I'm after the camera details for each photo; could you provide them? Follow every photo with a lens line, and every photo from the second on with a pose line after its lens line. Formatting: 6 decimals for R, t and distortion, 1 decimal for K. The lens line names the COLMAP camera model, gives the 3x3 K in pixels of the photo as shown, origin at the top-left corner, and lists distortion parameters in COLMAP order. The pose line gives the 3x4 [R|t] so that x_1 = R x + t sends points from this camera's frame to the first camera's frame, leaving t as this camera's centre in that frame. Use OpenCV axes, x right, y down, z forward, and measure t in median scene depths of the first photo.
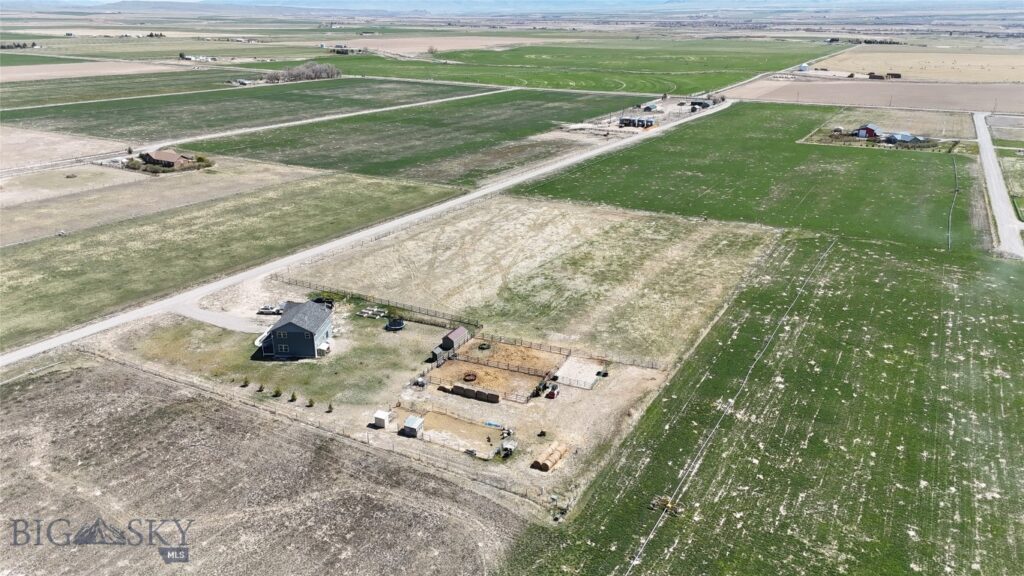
lens RADIAL K [[748.7, 0, 516.0], [0, 748.7, 287.7], [0, 0, 1]] dist [0.072531, -0.064416]
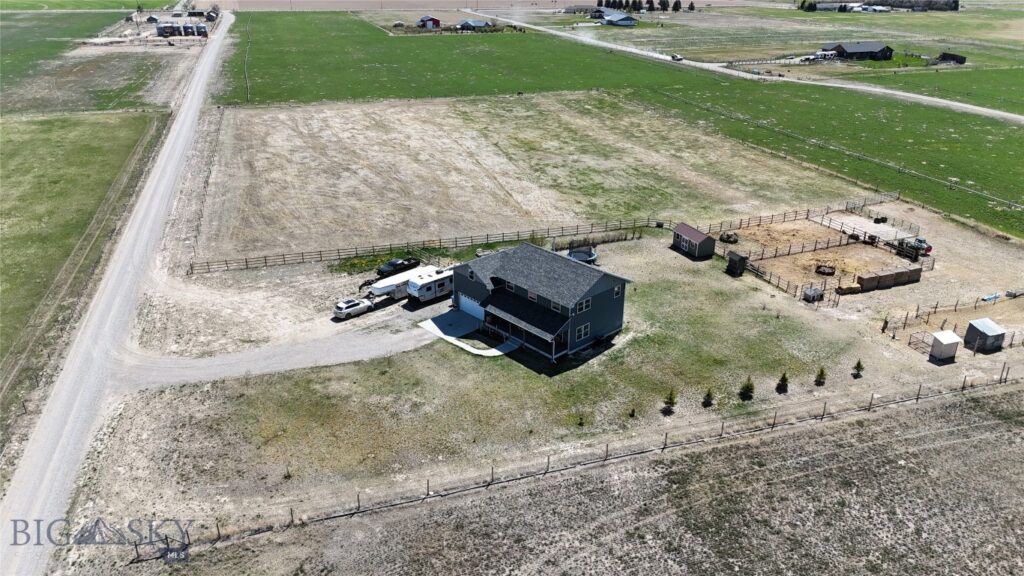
lens RADIAL K [[748.7, 0, 516.0], [0, 748.7, 287.7], [0, 0, 1]] dist [0.072531, -0.064416]
pose [[0.678801, -0.295694, 0.672156, -0.601497], [0.249008, 0.953797, 0.168124, -0.038504], [-0.690814, 0.053249, 0.721069, 0.607225]]
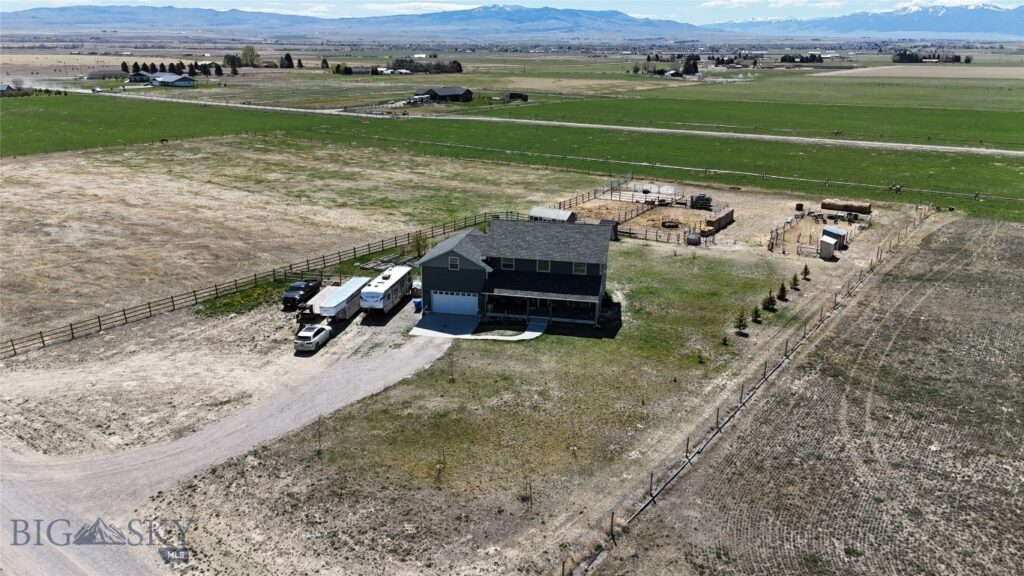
lens RADIAL K [[748.7, 0, 516.0], [0, 748.7, 287.7], [0, 0, 1]] dist [0.072531, -0.064416]
pose [[0.122188, -0.313115, 0.941822, -0.682247], [0.336093, 0.905923, 0.257577, -0.054969], [-0.933869, 0.285067, 0.215928, 0.858450]]
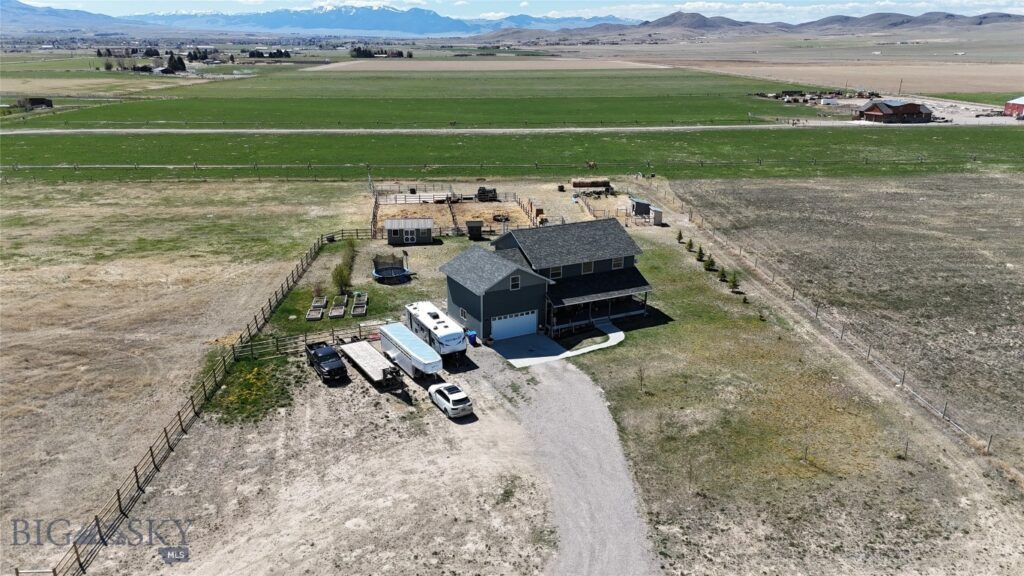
lens RADIAL K [[748.7, 0, 516.0], [0, 748.7, 287.7], [0, 0, 1]] dist [0.072531, -0.064416]
pose [[-0.531448, -0.272810, 0.801959, -0.598930], [0.283950, 0.834576, 0.472076, -0.149640], [-0.798082, 0.478600, -0.366069, 1.115854]]
